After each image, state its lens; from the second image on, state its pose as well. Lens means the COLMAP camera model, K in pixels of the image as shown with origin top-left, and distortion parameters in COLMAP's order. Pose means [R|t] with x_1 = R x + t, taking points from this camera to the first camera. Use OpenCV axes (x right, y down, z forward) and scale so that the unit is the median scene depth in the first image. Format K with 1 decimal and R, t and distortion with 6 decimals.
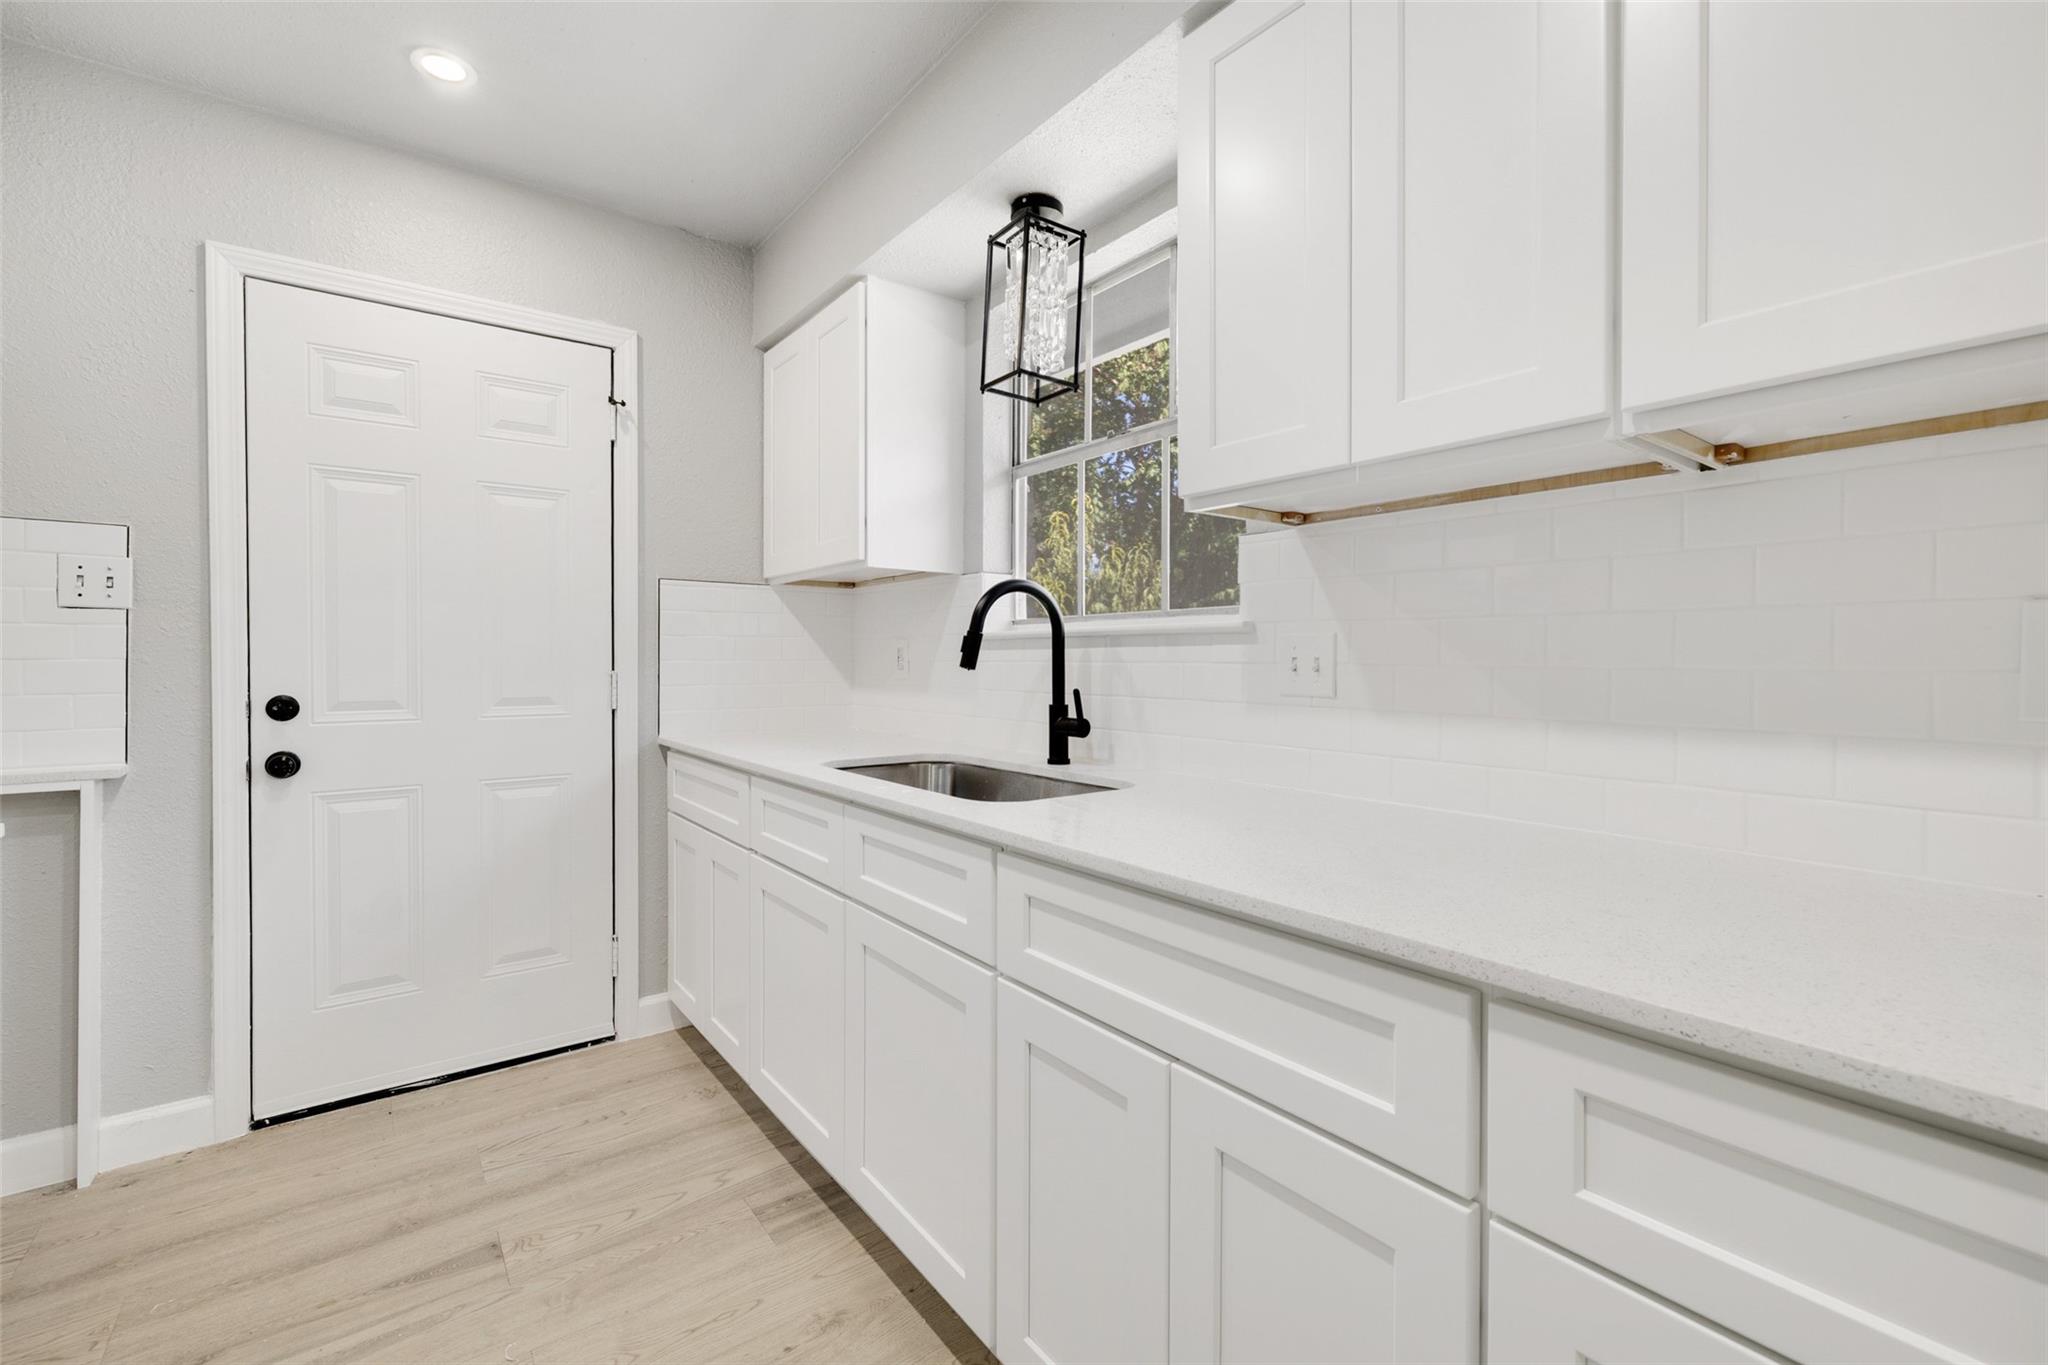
lens RADIAL K [[857.8, 0, 1021.6], [0, 857.8, 670.6], [0, 0, 1]] dist [0.000718, -0.000463]
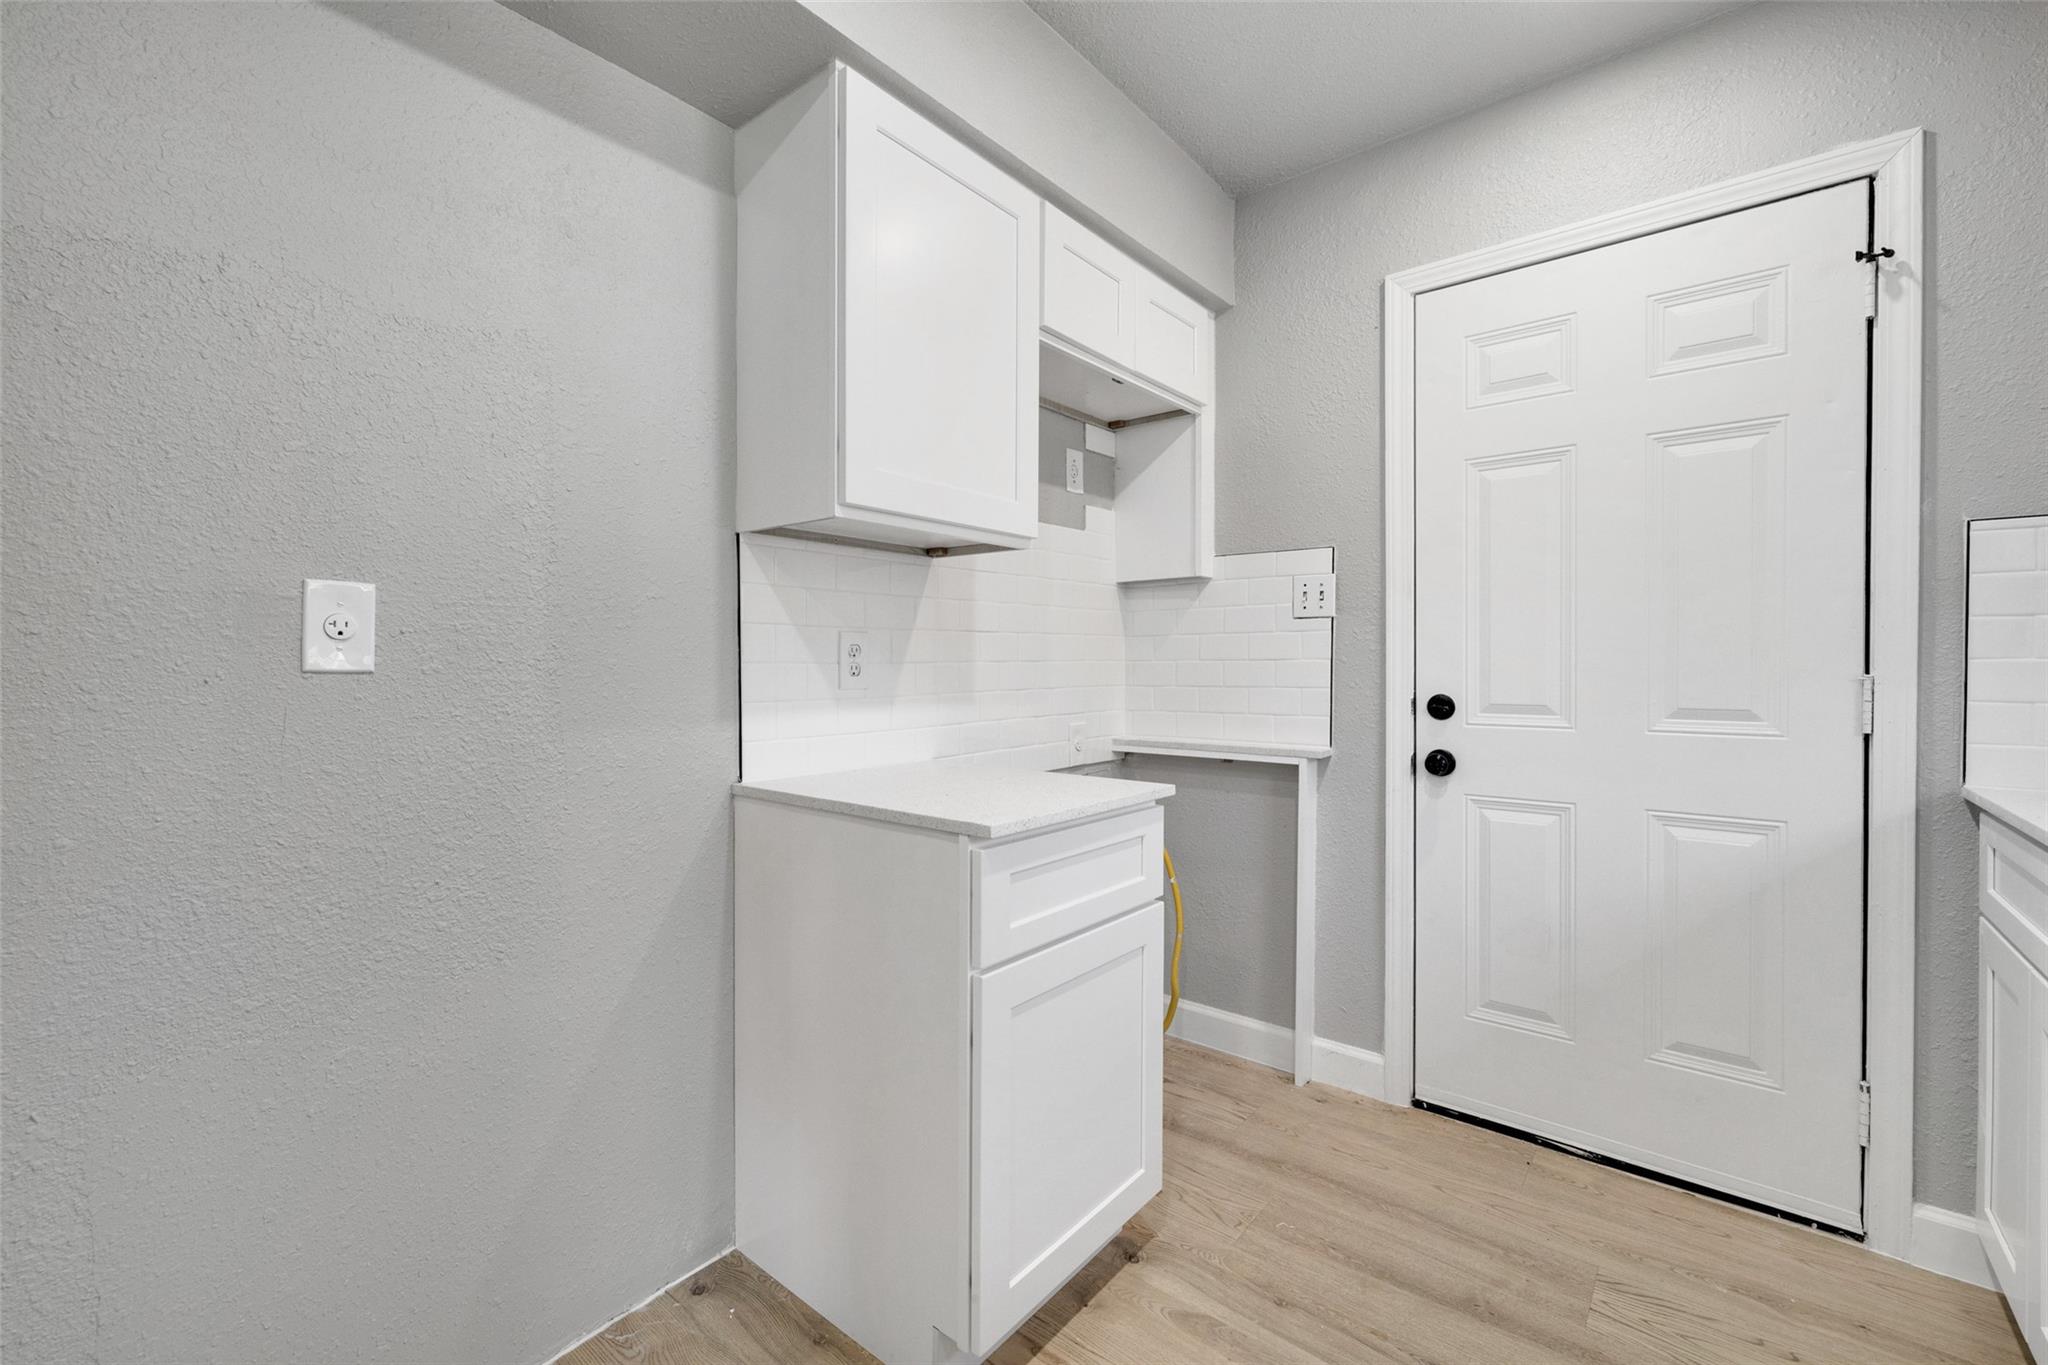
lens RADIAL K [[857.8, 0, 1020.6], [0, 857.8, 670.1], [0, 0, 1]] dist [0.000718, -0.000463]
pose [[0.219289, 0.008671, -0.975621, 0.020273], [-0.008041, 0.999943, 0.007079, -0.003303], [0.975627, 0.006293, 0.219346, 0.294844]]
